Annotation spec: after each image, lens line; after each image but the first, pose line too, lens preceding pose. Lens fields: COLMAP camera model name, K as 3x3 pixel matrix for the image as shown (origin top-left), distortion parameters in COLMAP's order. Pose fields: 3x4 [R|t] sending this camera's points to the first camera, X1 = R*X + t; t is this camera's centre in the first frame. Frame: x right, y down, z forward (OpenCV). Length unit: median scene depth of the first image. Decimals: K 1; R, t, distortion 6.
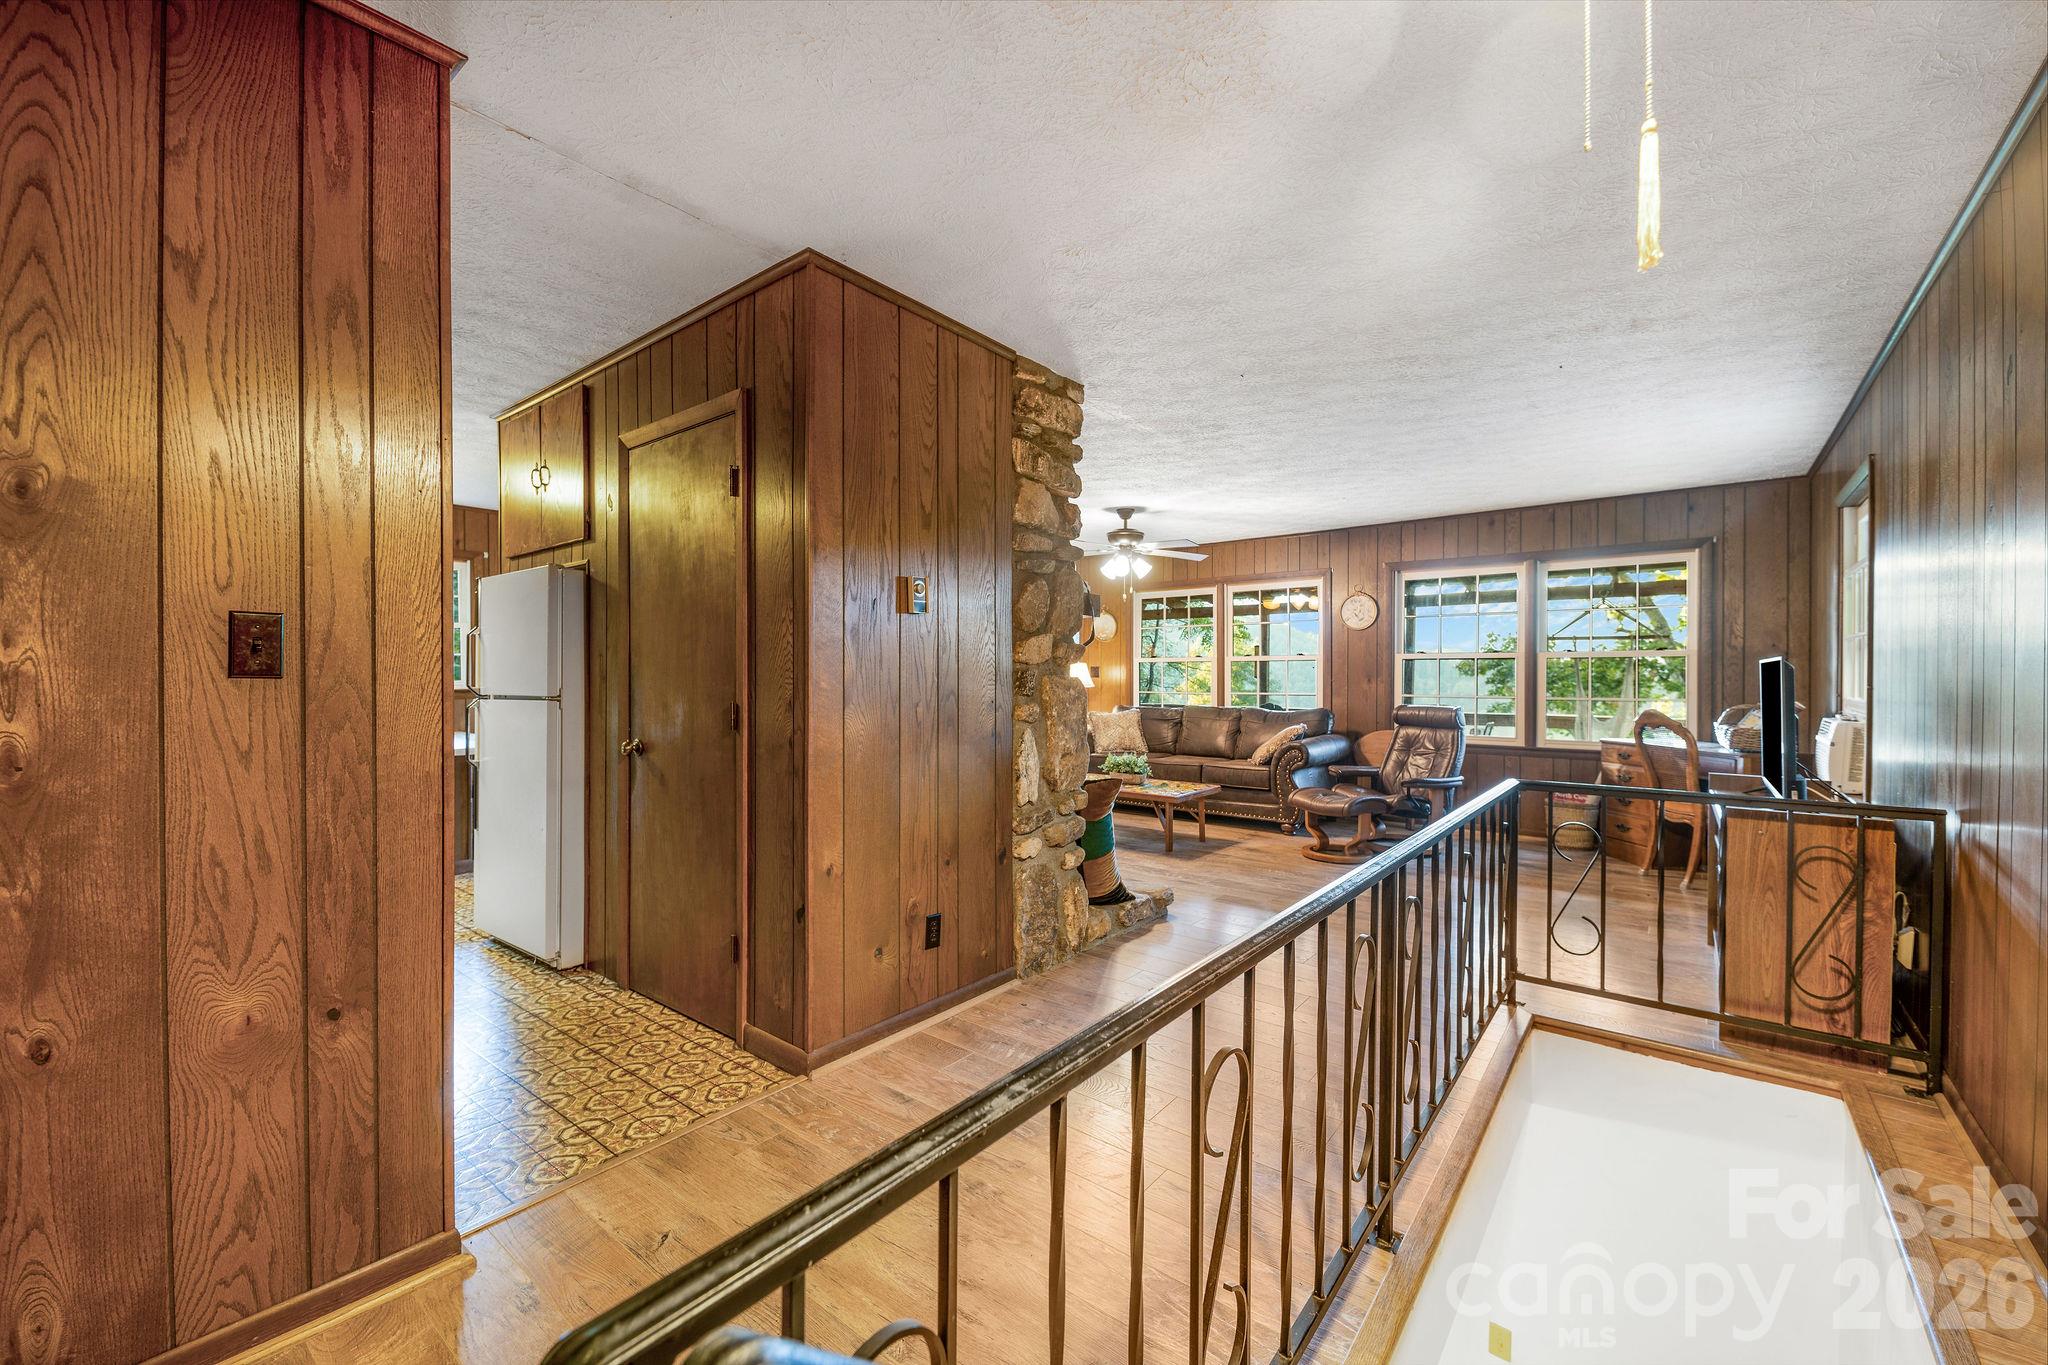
lens RADIAL K [[812.9, 0, 1024.0], [0, 812.9, 682.5], [0, 0, 1]] dist [0.002772, 0.000000]
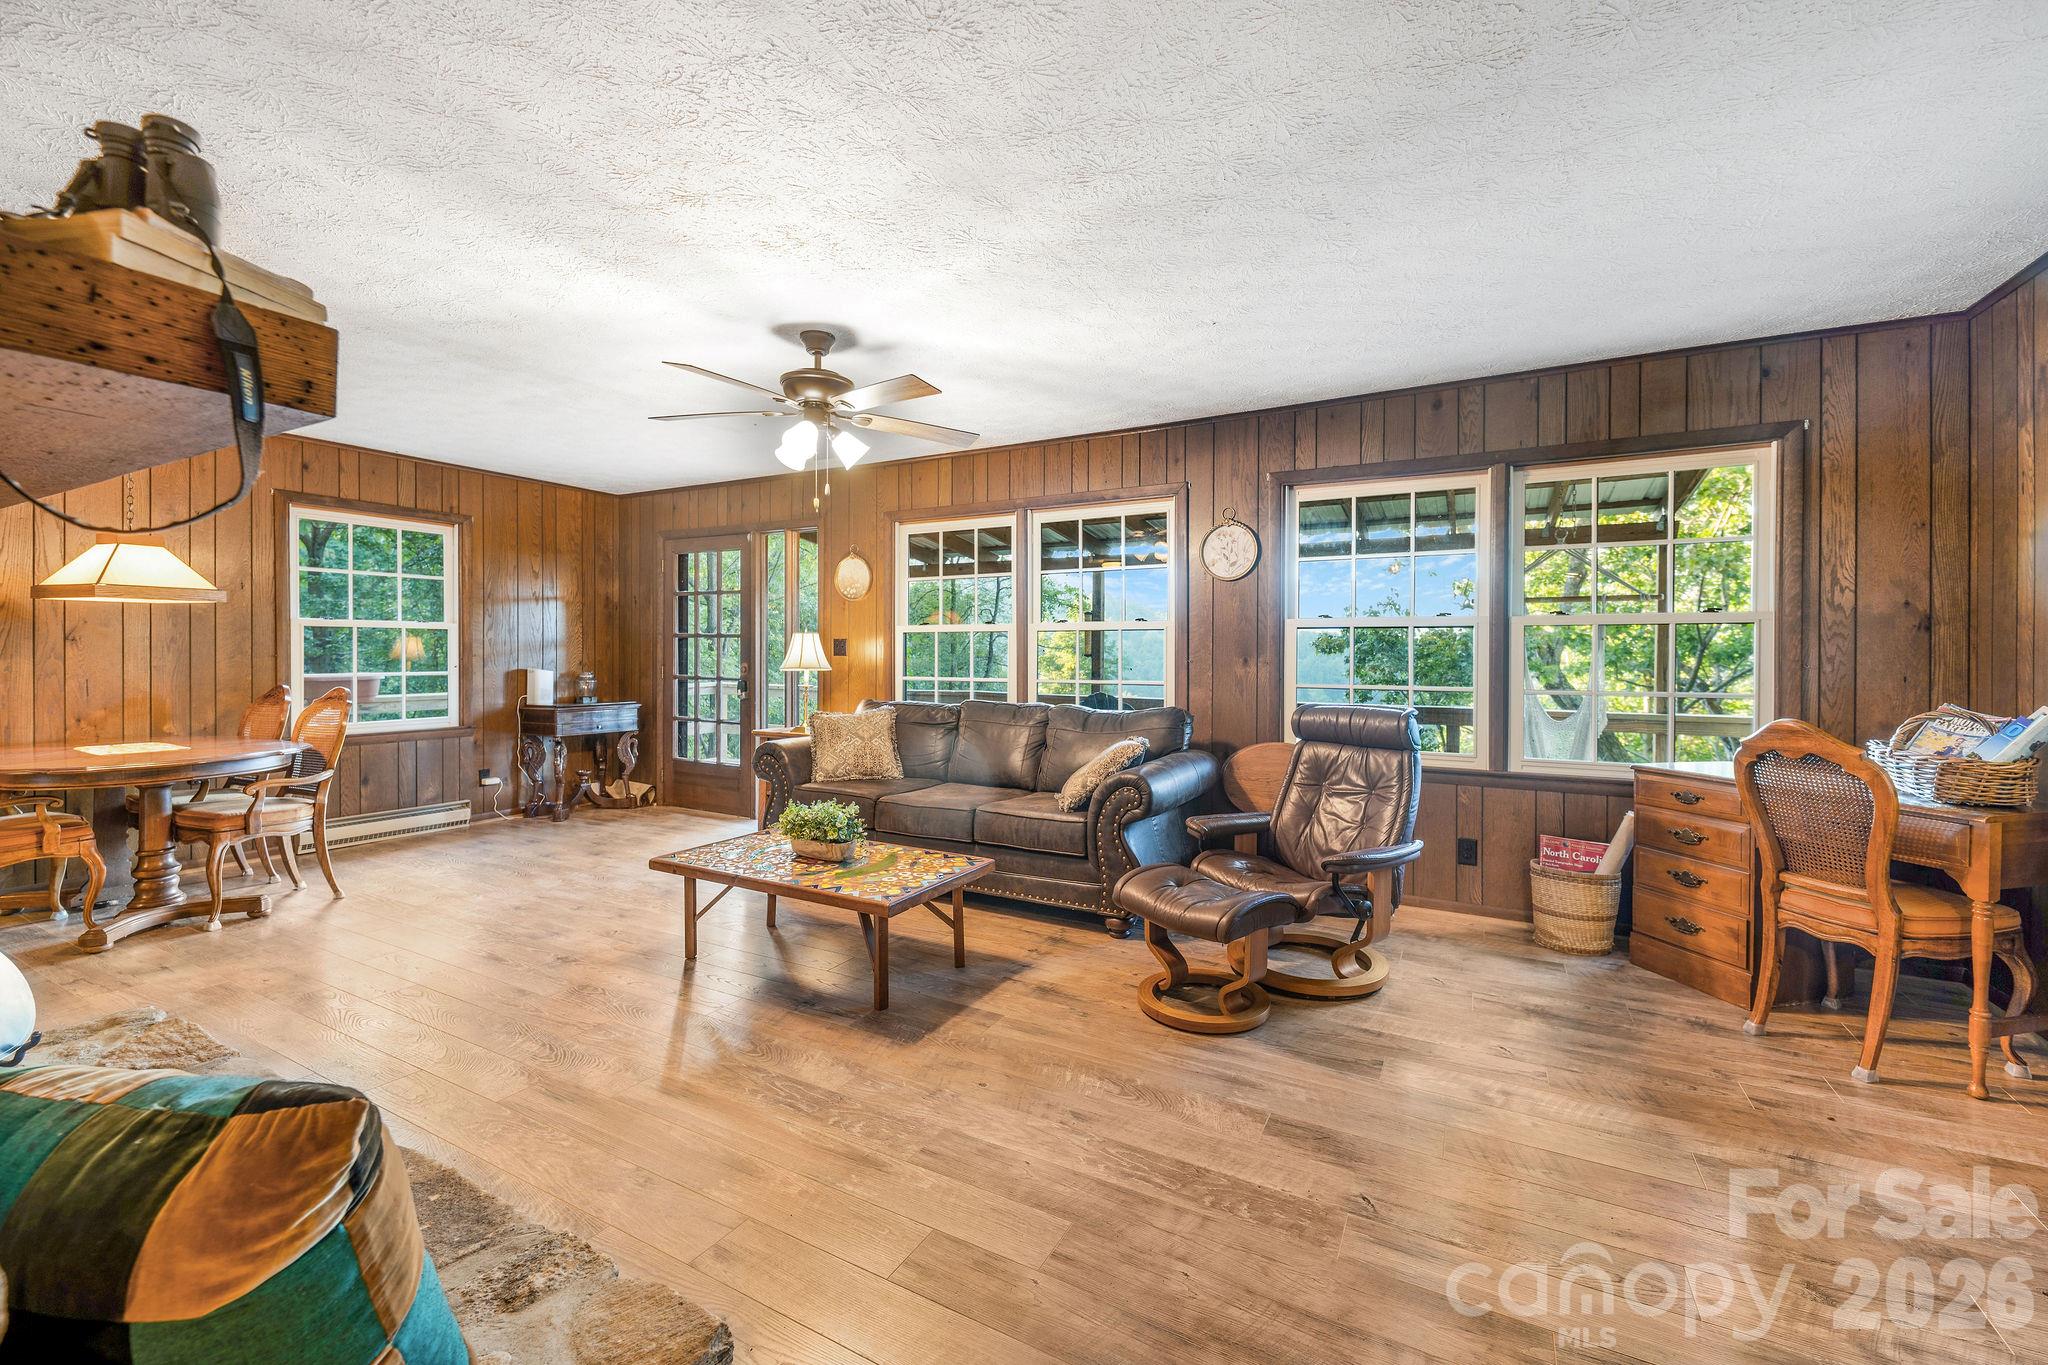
lens RADIAL K [[830.1, 0, 1030.4], [0, 830.1, 661.9], [0, 0, 1]] dist [0.000857, -0.000195]
pose [[0.982980, -0.000325, 0.183711, 0.156542], [-0.000340, 0.999994, 0.003589, -0.004722], [-0.183711, -0.003591, 0.982974, 0.436103]]
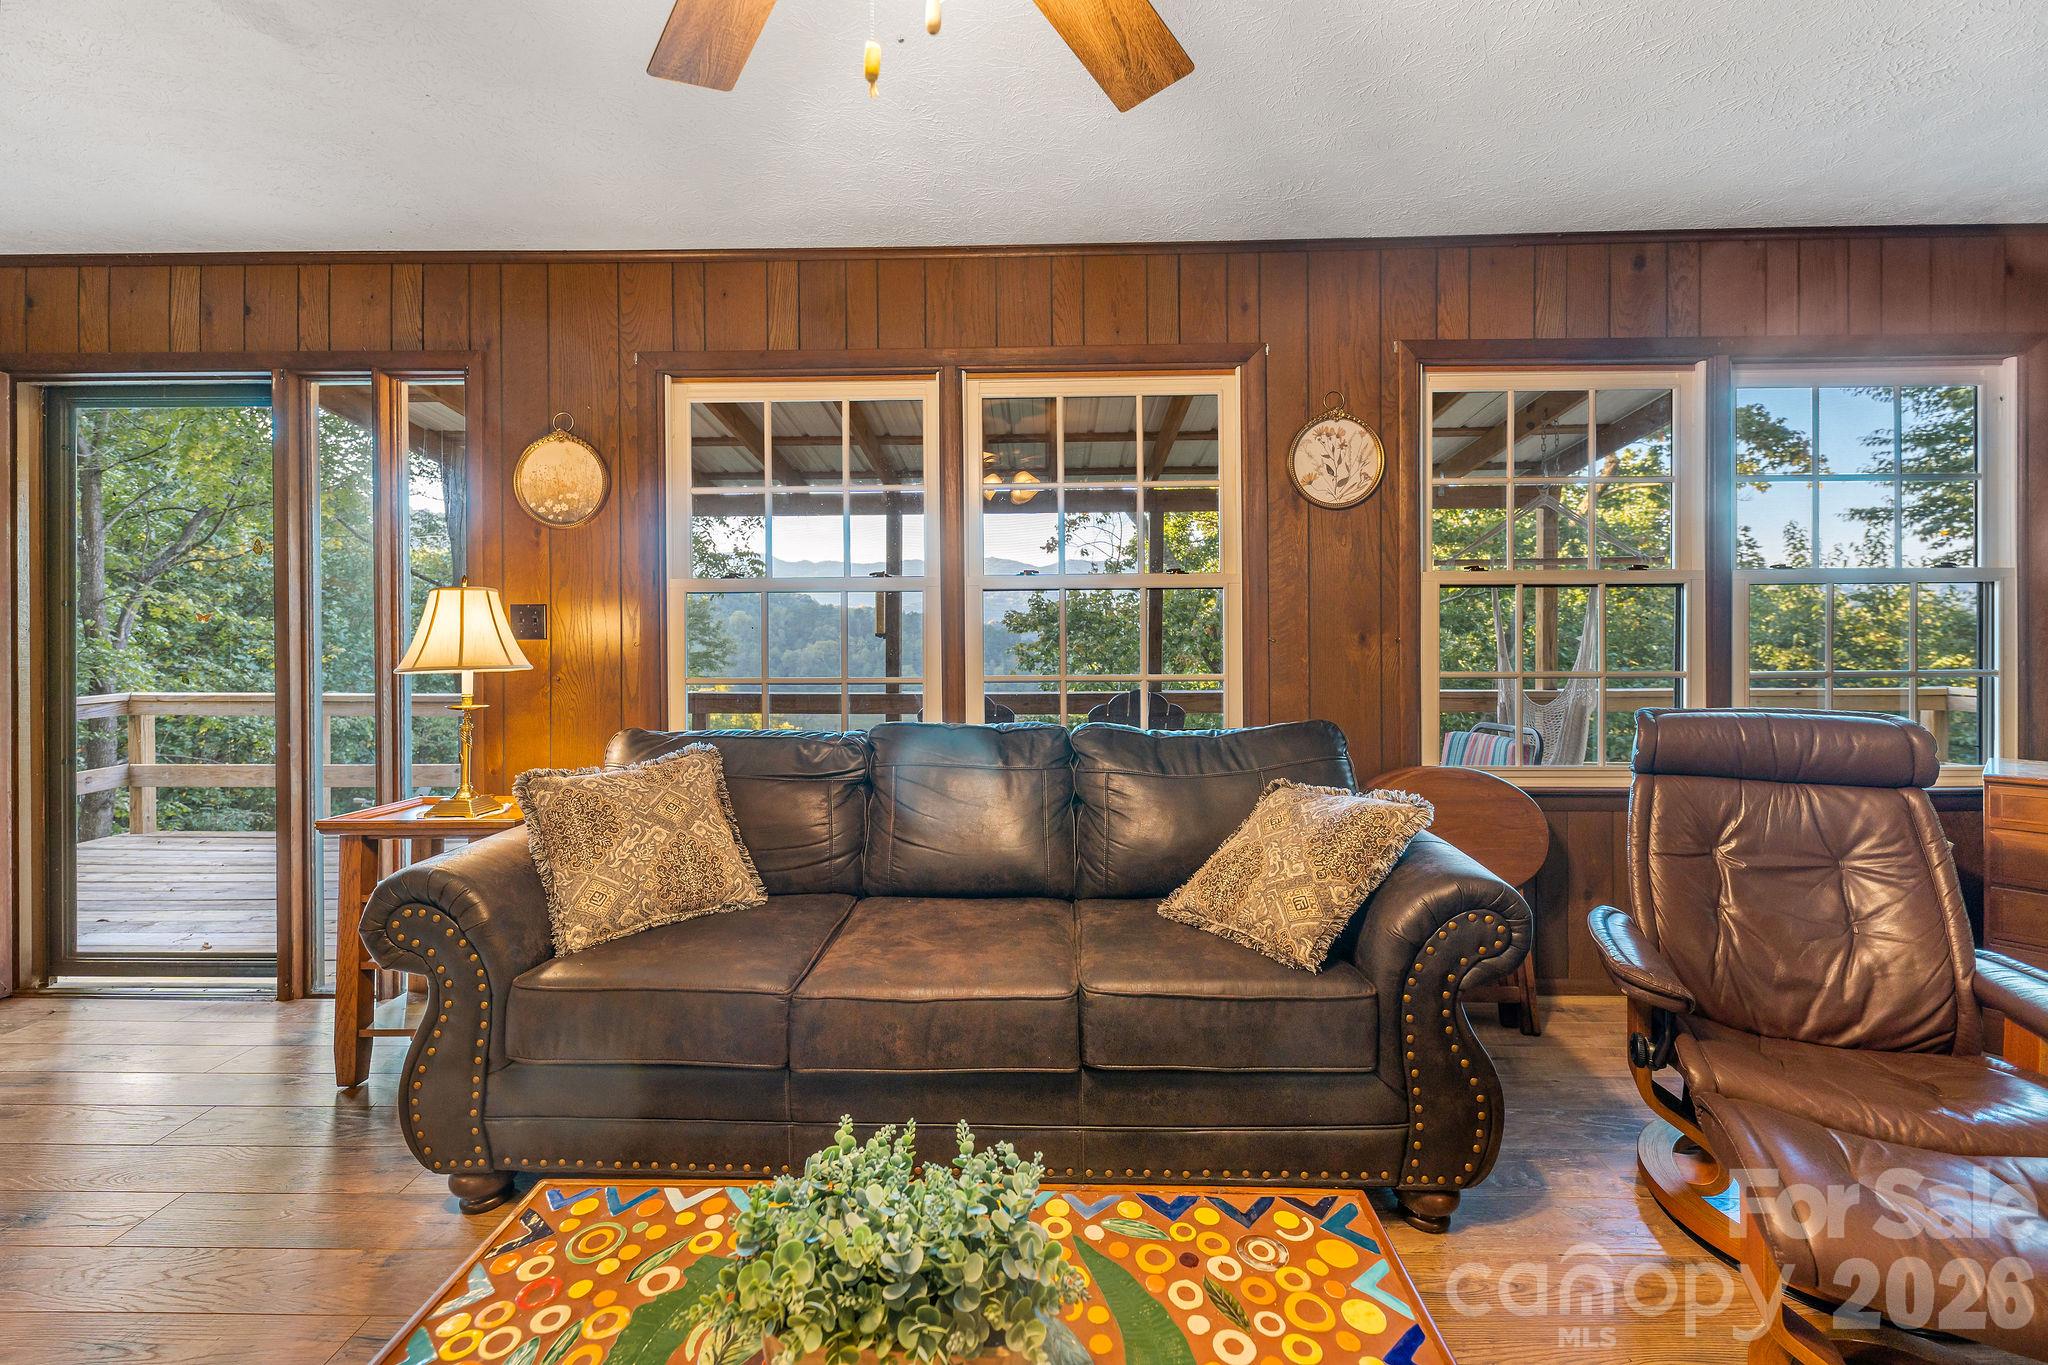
lens RADIAL K [[838.9, 0, 1029.3], [0, 838.9, 638.8], [0, 0, 1]] dist [0.002962, -0.000470]
pose [[0.787240, -0.010770, 0.616553, 0.053865], [0.013045, 0.999915, 0.000810, -0.005423], [-0.616509, 0.007405, 0.787313, 0.845481]]
